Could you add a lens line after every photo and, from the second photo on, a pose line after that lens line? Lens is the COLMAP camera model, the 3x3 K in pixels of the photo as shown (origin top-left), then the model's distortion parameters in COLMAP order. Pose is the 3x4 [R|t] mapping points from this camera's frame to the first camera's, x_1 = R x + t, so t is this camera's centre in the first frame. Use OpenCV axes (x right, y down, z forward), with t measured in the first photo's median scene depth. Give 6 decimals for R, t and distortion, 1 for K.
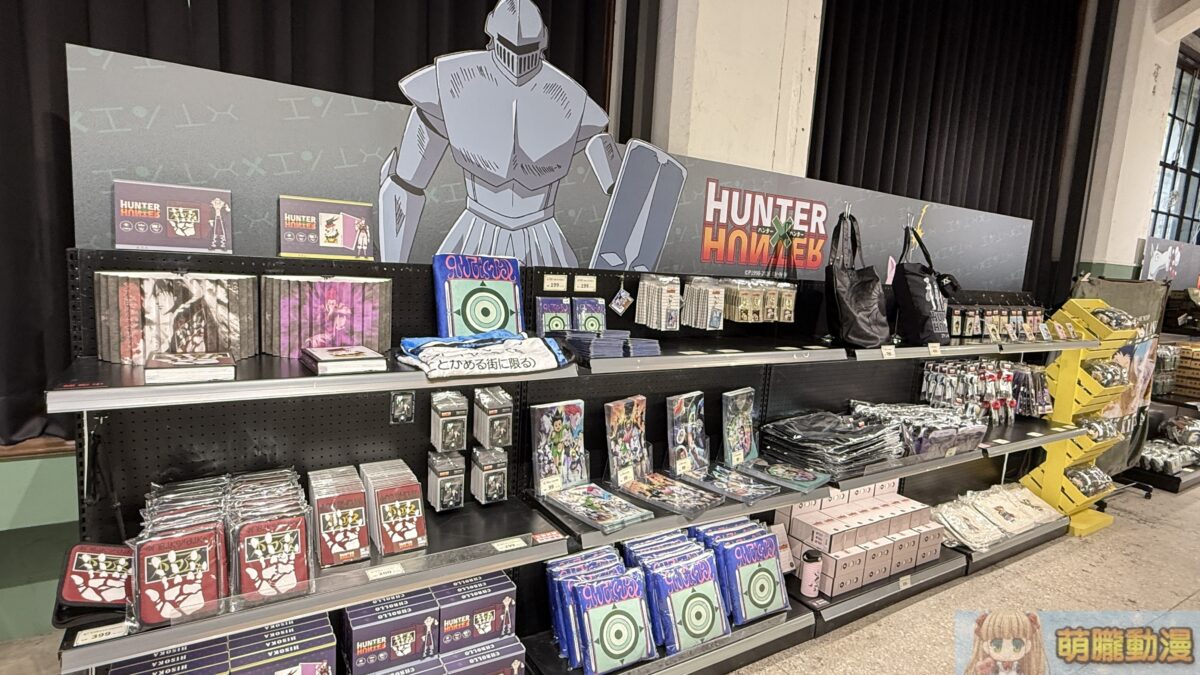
lens RADIAL K [[668.2, 0, 634.0], [0, 668.2, 352.8], [0, 0, 1]] dist [-0.003984, -0.000310]
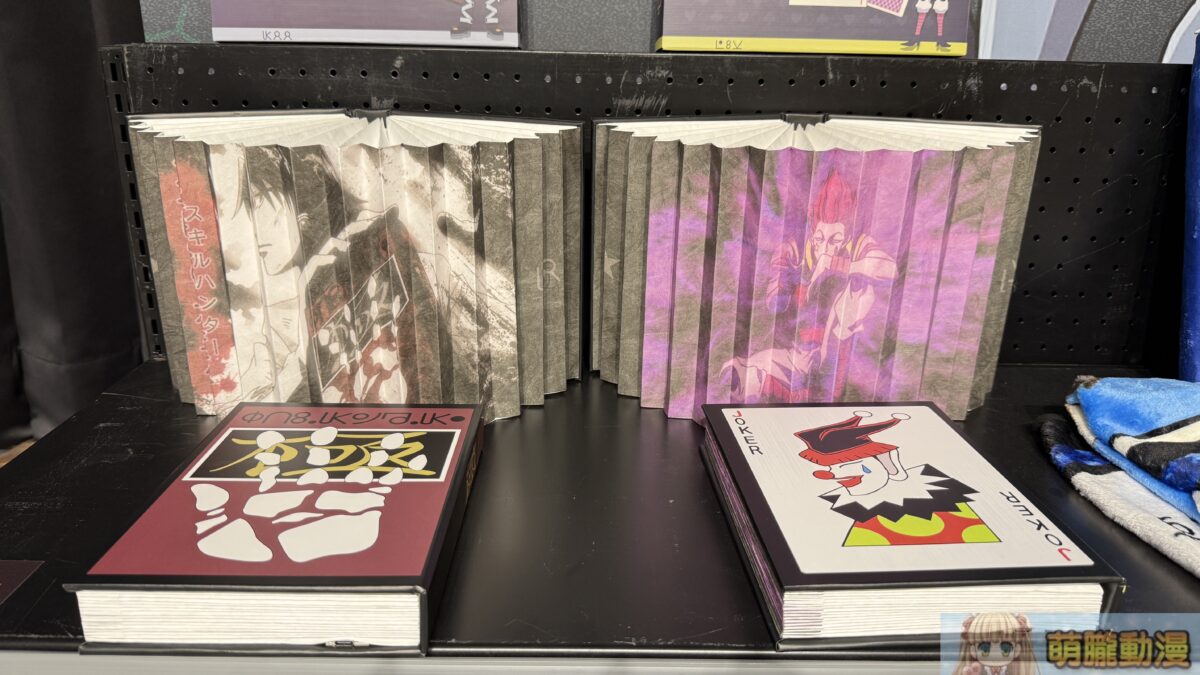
lens RADIAL K [[844.2, 0, 600.0], [0, 844.2, 337.5], [0, 0, 1]] dist [0.036359, -0.004229]
pose [[0.838939, 0.137963, -0.526448, -0.357121], [-0.044092, 0.981385, 0.186922, -0.093747], [0.542437, -0.133604, 0.829405, 0.695031]]
